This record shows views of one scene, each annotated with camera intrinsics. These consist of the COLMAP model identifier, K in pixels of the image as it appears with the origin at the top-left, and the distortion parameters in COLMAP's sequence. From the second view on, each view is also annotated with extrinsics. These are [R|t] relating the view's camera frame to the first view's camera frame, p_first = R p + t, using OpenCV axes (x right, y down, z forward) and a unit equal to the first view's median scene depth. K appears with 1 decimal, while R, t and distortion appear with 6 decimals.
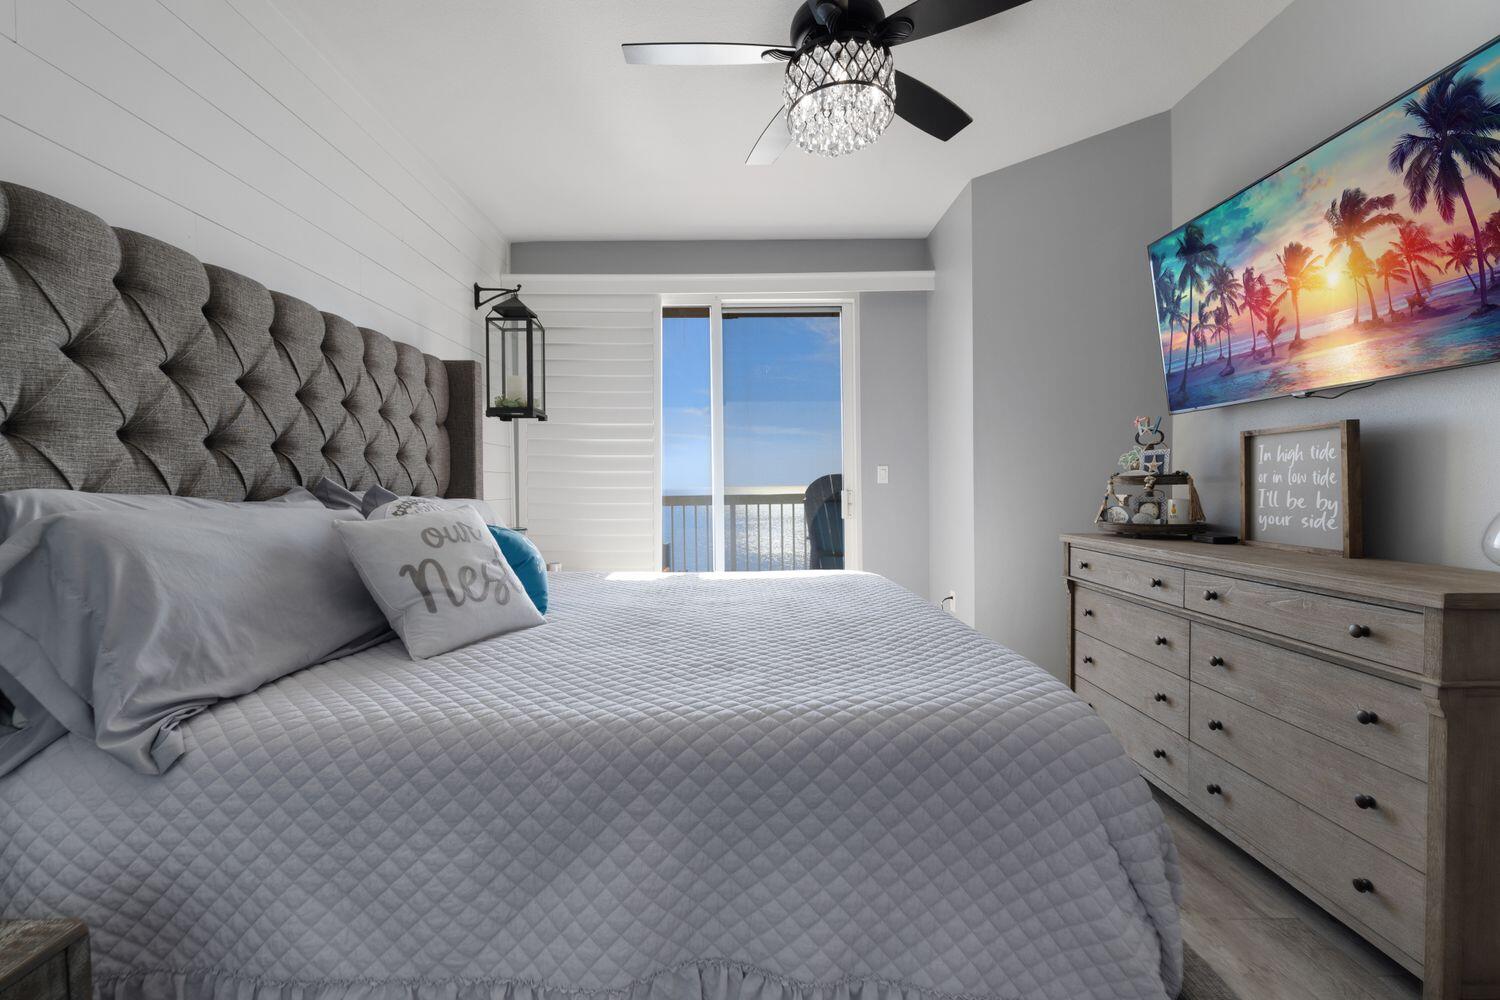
lens RADIAL K [[635.7, 0, 750.0], [0, 635.7, 500.0], [0, 0, 1]] dist [-0.002595, -0.000181]
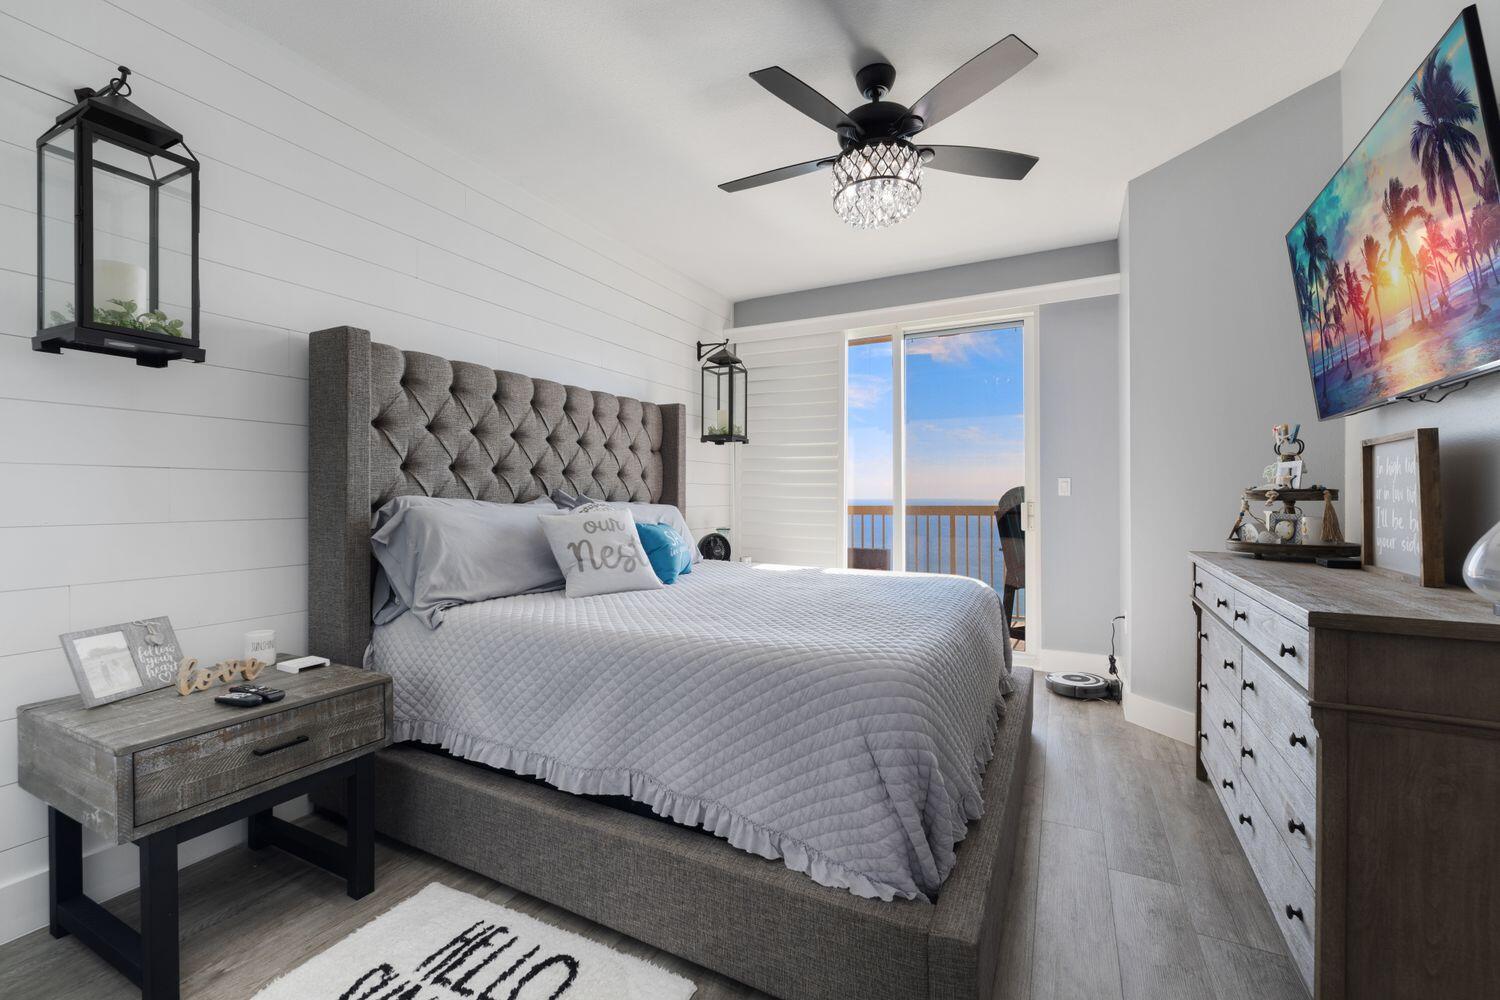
lens RADIAL K [[635.7, 0, 750.0], [0, 635.7, 500.0], [0, 0, 1]] dist [-0.002595, -0.000181]
pose [[0.884657, 0.013599, -0.466045, 0.549389], [-0.019970, 0.999762, -0.008734, -0.003884], [0.465815, 0.017034, 0.884718, -0.221934]]
